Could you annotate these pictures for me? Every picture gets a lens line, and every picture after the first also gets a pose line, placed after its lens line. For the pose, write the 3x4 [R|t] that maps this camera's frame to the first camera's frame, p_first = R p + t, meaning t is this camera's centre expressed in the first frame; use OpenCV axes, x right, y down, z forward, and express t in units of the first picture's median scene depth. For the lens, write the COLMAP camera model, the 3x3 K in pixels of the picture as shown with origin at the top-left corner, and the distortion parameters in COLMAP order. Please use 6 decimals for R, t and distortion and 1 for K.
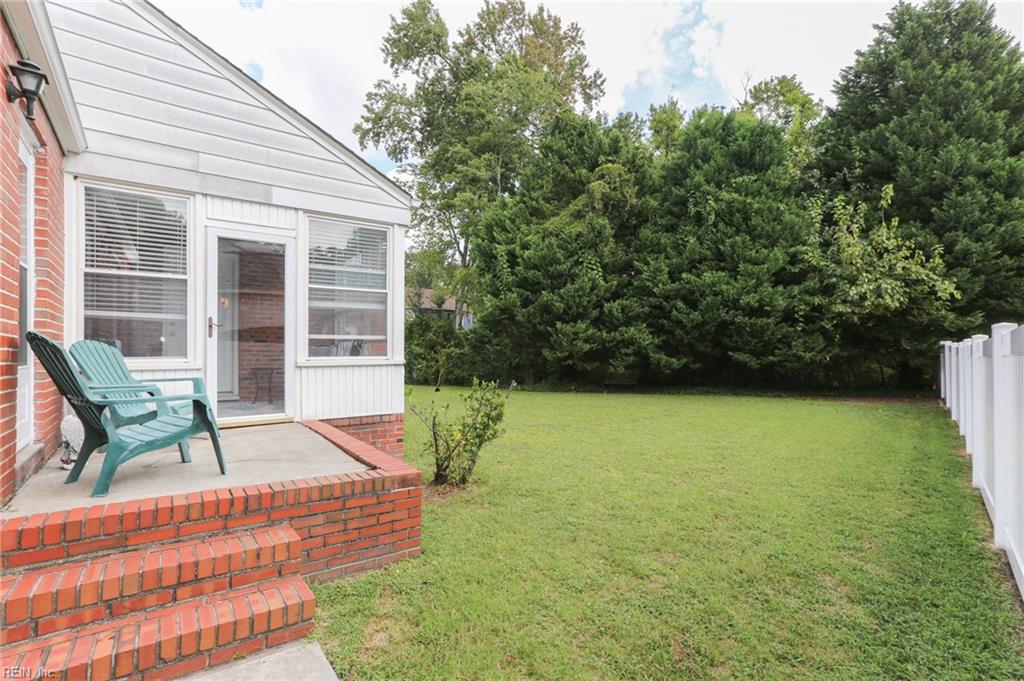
lens RADIAL K [[486.6, 0, 497.1], [0, 486.6, 341.2], [0, 0, 1]] dist [-0.048995, 0.034940]
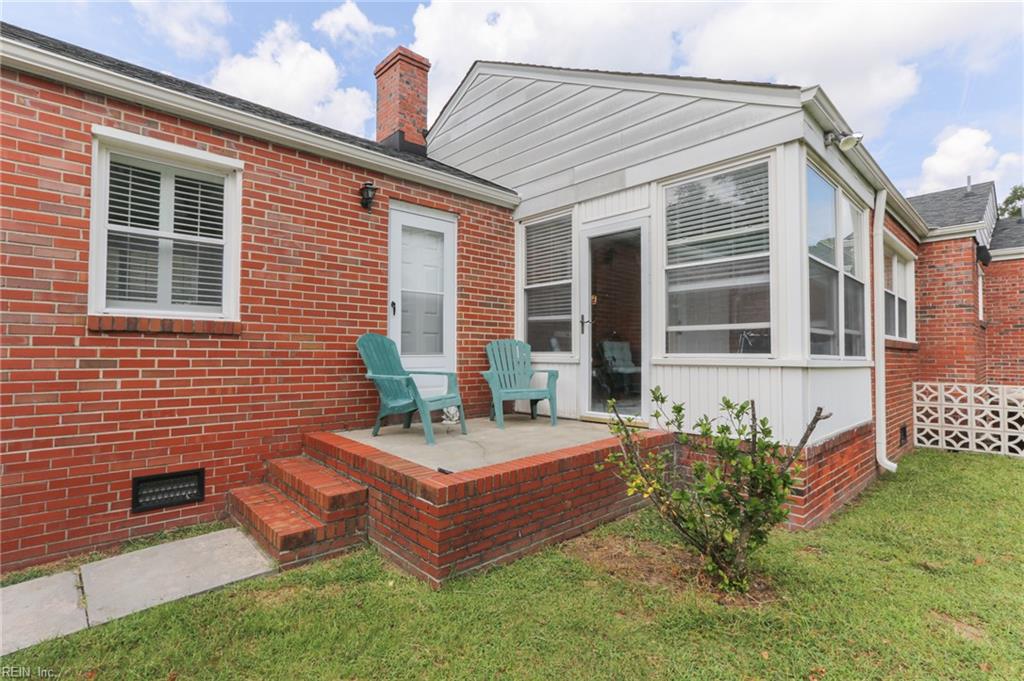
lens RADIAL K [[486.6, 0, 497.1], [0, 486.6, 341.2], [0, 0, 1]] dist [-0.048995, 0.034940]
pose [[0.113675, -0.024310, -0.993220, 0.831092], [0.010303, 0.999676, -0.023289, 0.058187], [0.993465, -0.007586, 0.113889, 1.269739]]
